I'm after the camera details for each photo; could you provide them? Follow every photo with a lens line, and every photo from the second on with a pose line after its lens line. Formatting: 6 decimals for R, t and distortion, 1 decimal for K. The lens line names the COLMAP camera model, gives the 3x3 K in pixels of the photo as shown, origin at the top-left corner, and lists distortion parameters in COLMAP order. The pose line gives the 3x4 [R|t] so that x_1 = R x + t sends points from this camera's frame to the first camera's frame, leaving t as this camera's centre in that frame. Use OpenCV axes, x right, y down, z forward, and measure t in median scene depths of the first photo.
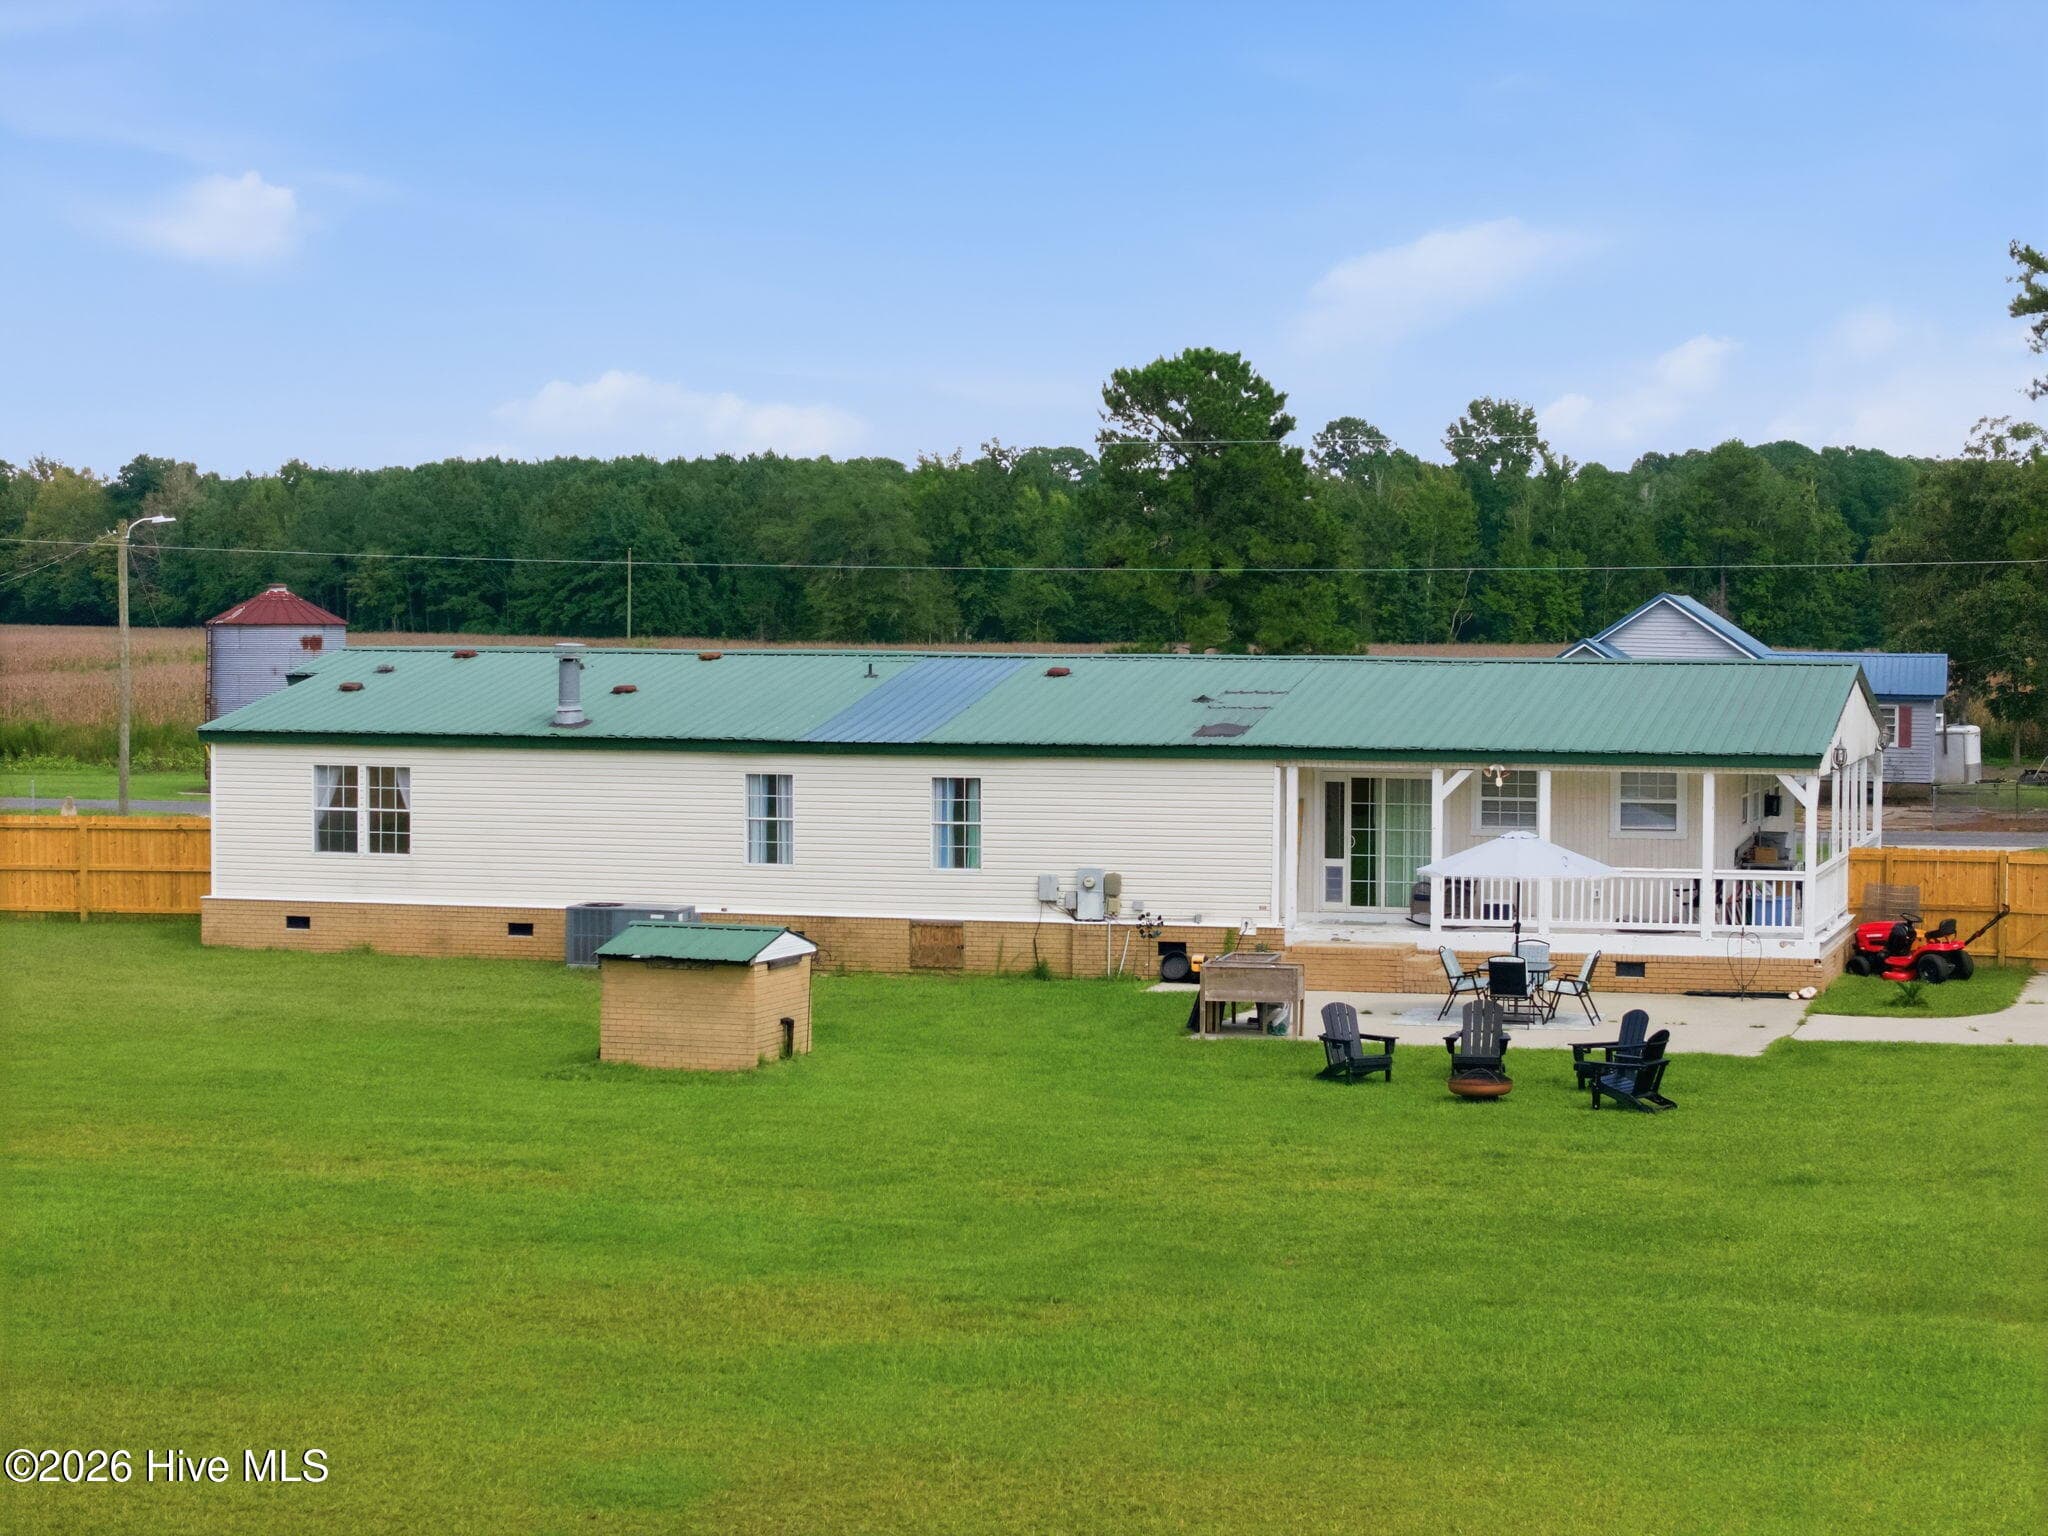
lens RADIAL K [[4080.8, 0, 1030.7], [0, 4080.8, 754.5], [0, 0, 1]] dist [-0.147149, 0.000000]
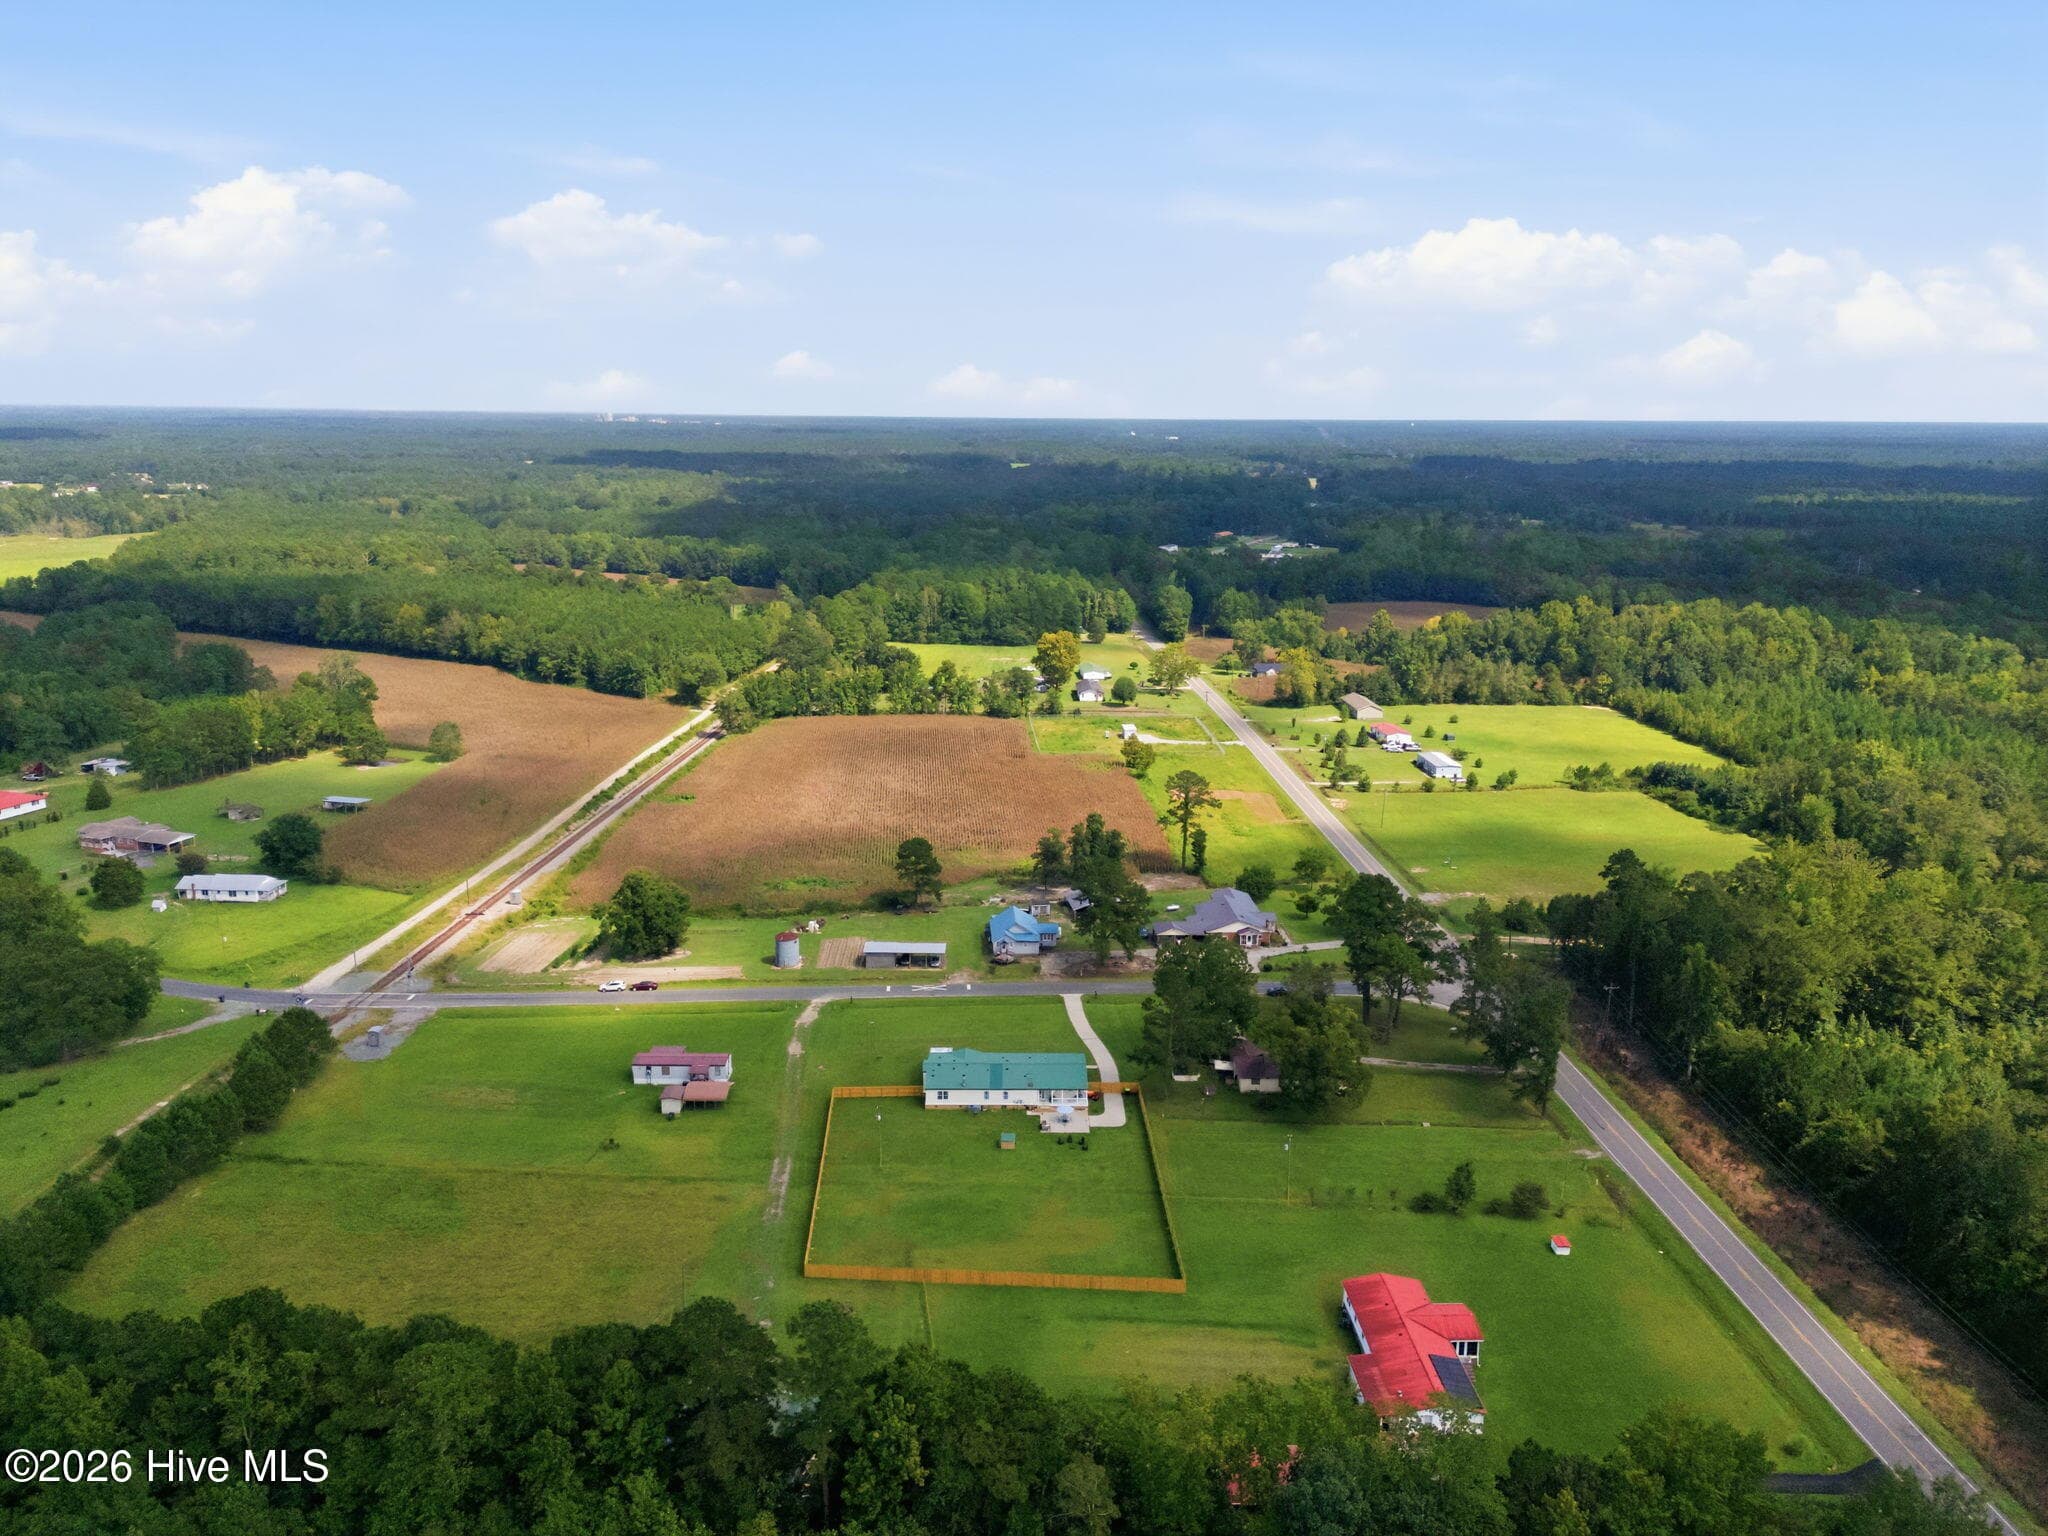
lens RADIAL K [[1501.5, 0, 1033.1], [0, 1501.5, 769.2], [0, 0, 1]] dist [0.077603, -0.070000]
pose [[0.957950, -0.062565, 0.280032, -0.973219], [0.005801, 0.979962, 0.199100, -1.561987], [-0.286878, -0.189103, 0.939117, -2.467677]]
